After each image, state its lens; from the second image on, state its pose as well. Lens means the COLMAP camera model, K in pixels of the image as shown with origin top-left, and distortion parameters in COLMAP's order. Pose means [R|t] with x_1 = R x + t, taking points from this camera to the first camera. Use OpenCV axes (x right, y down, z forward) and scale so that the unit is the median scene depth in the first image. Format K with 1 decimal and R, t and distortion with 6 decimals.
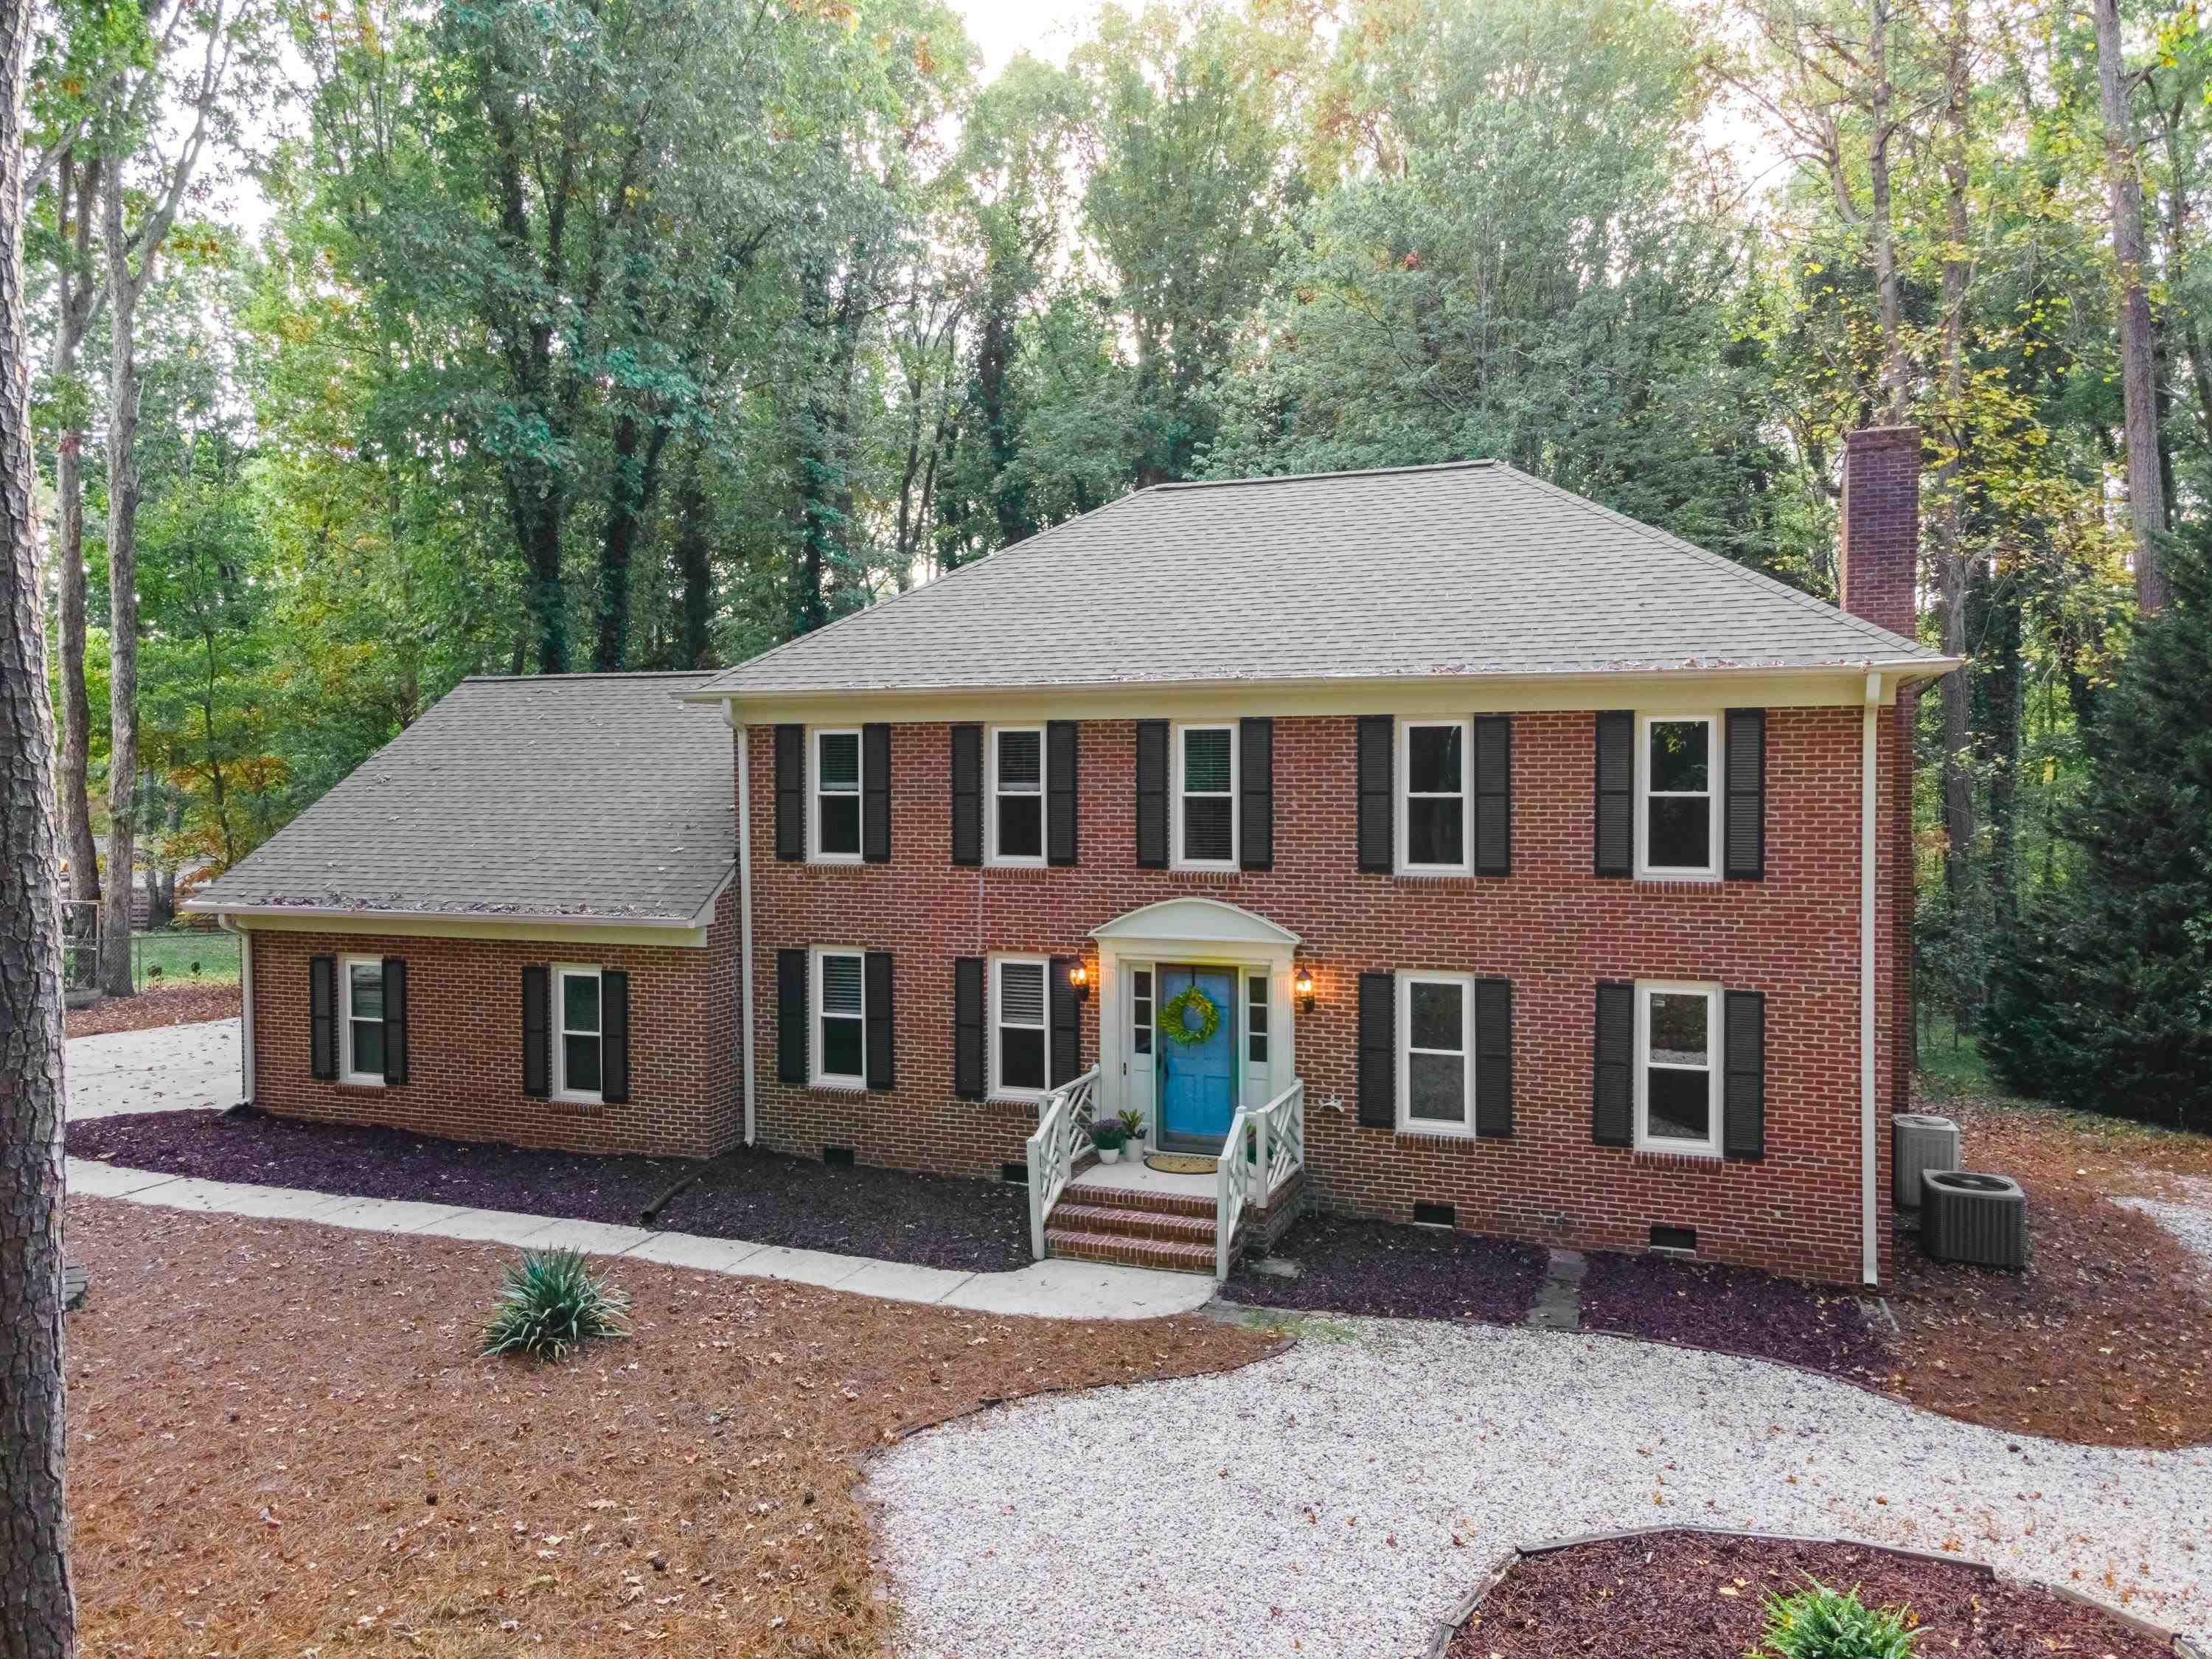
lens RADIAL K [[1523.7, 0, 1113.8], [0, 1523.7, 809.0], [0, 0, 1]] dist [0.002366, -0.001876]
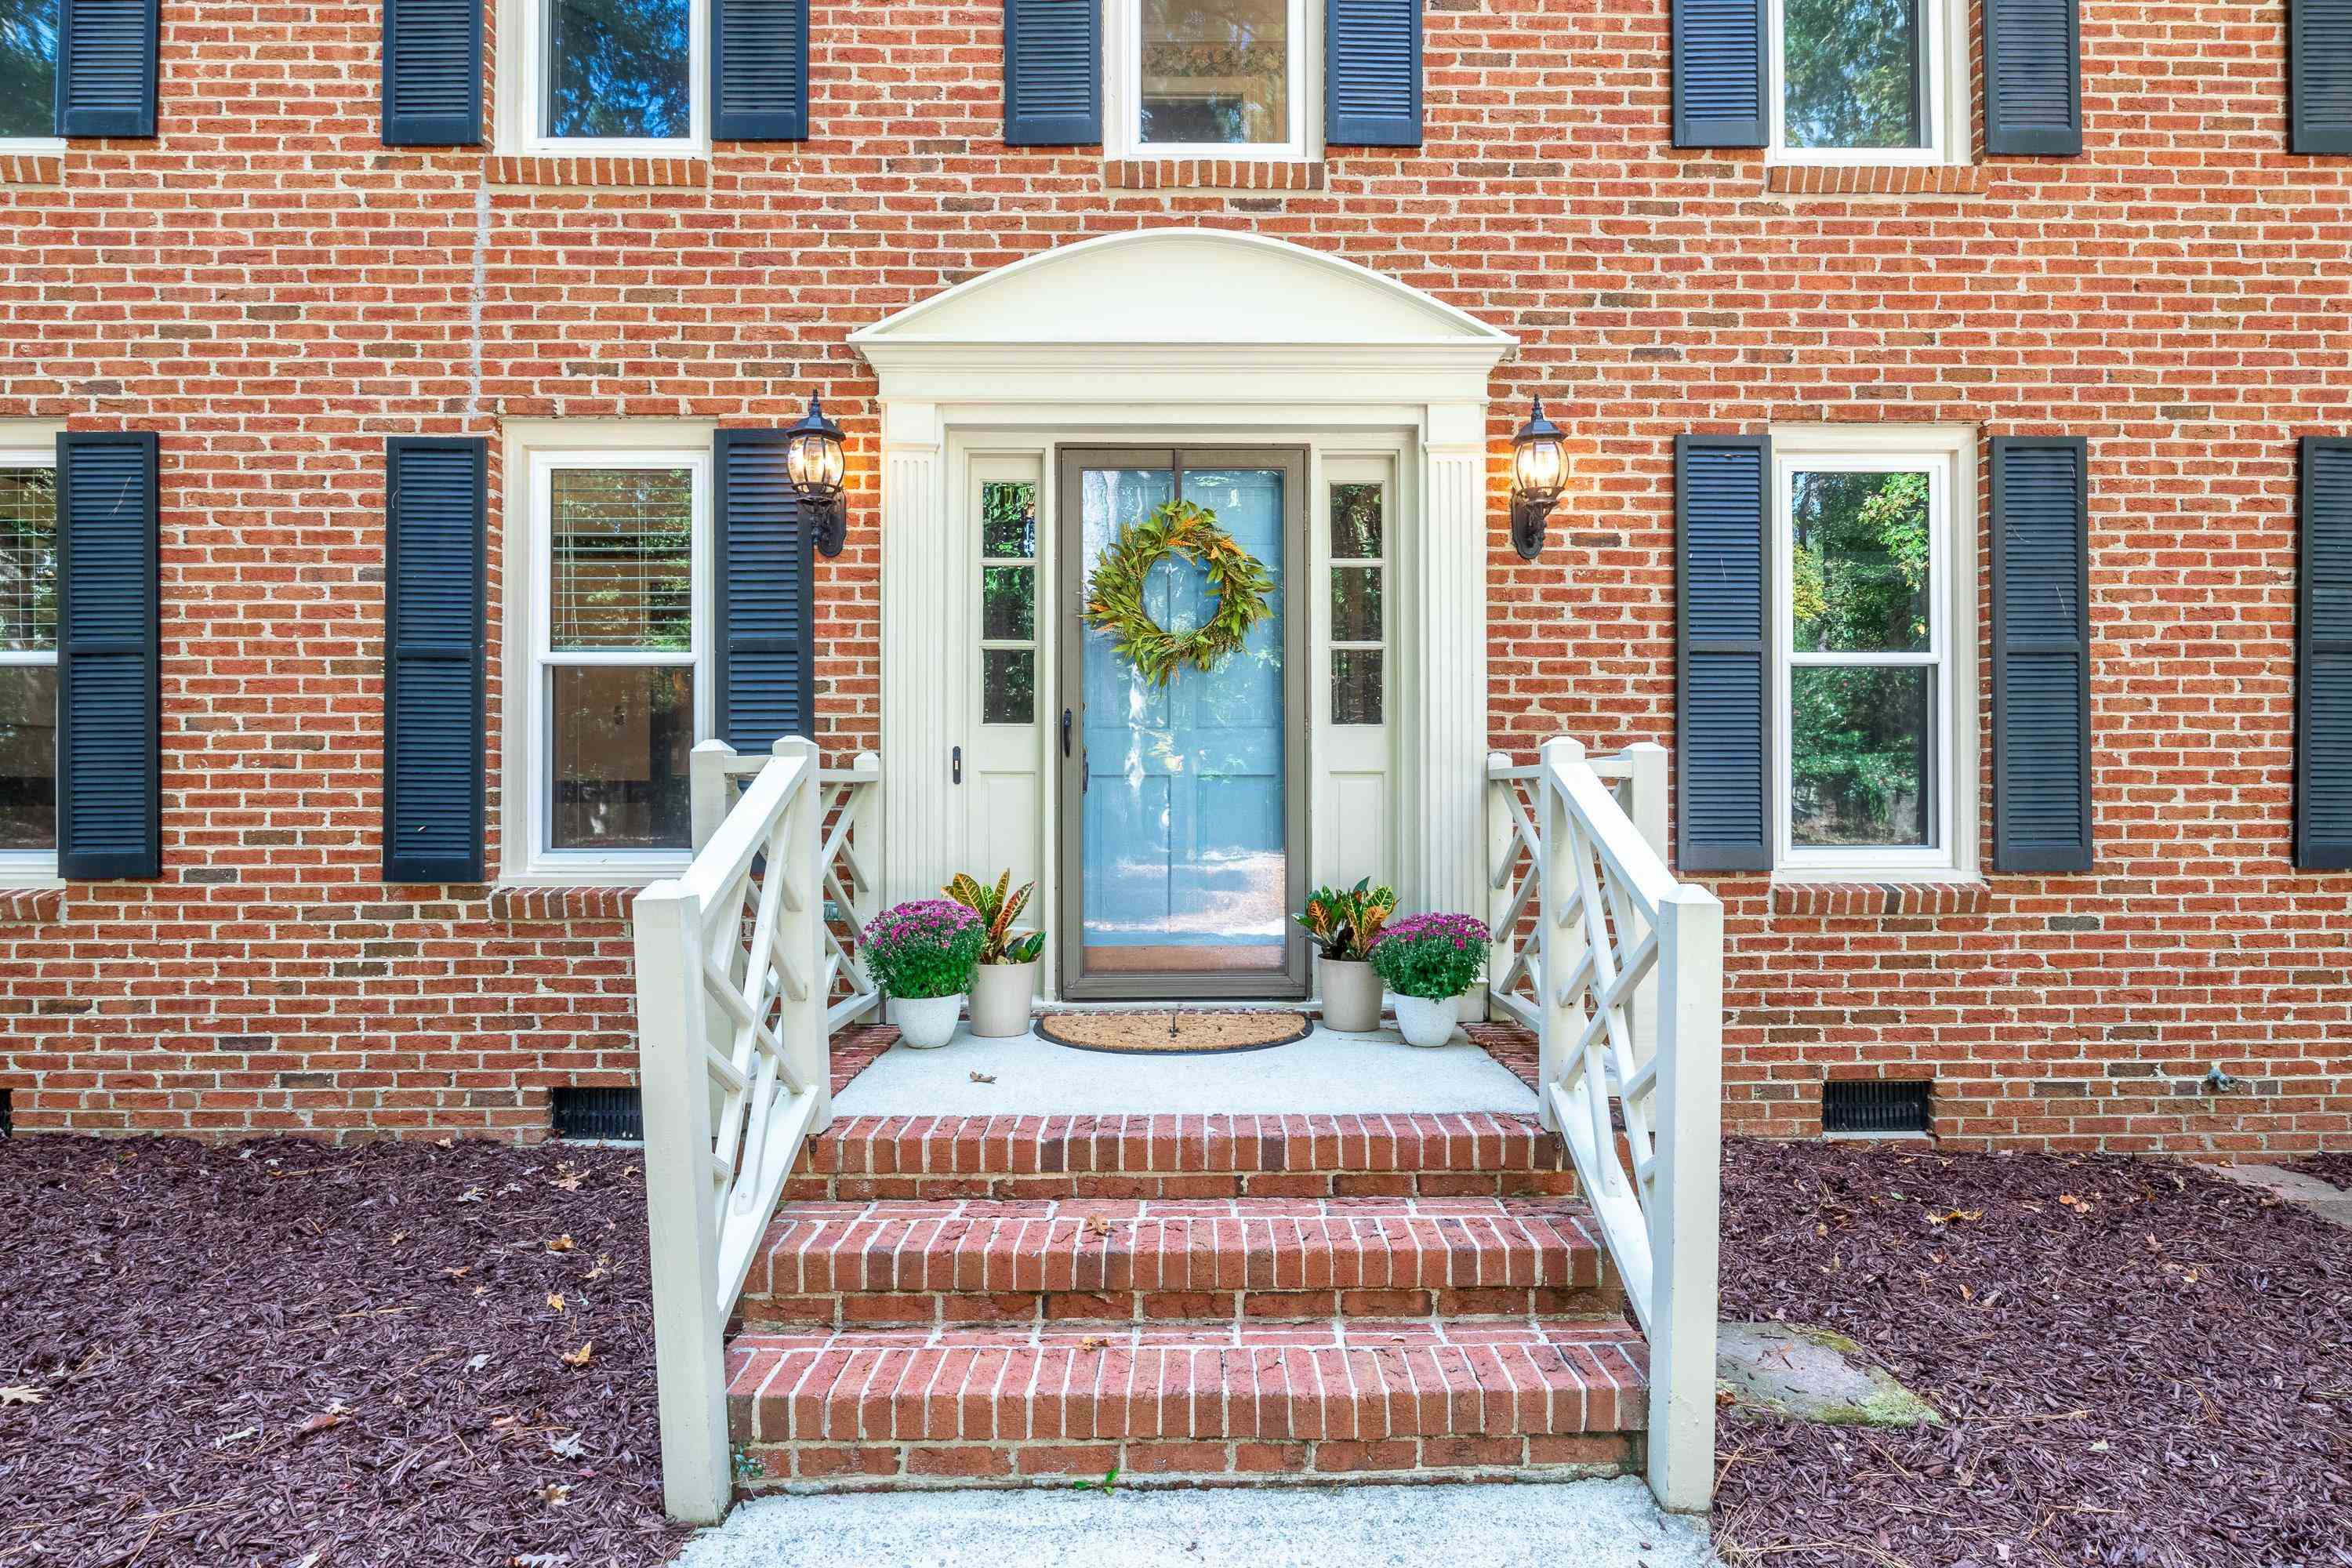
lens RADIAL K [[1200.1, 0, 1185.0], [0, 1200.1, 798.7], [0, 0, 1]] dist [-0.022408, 0.002467]
pose [[0.931583, 0.002076, 0.363523, -0.042008], [0.009765, 0.999480, -0.030732, 0.189412], [-0.363398, 0.032179, 0.931078, 0.751537]]
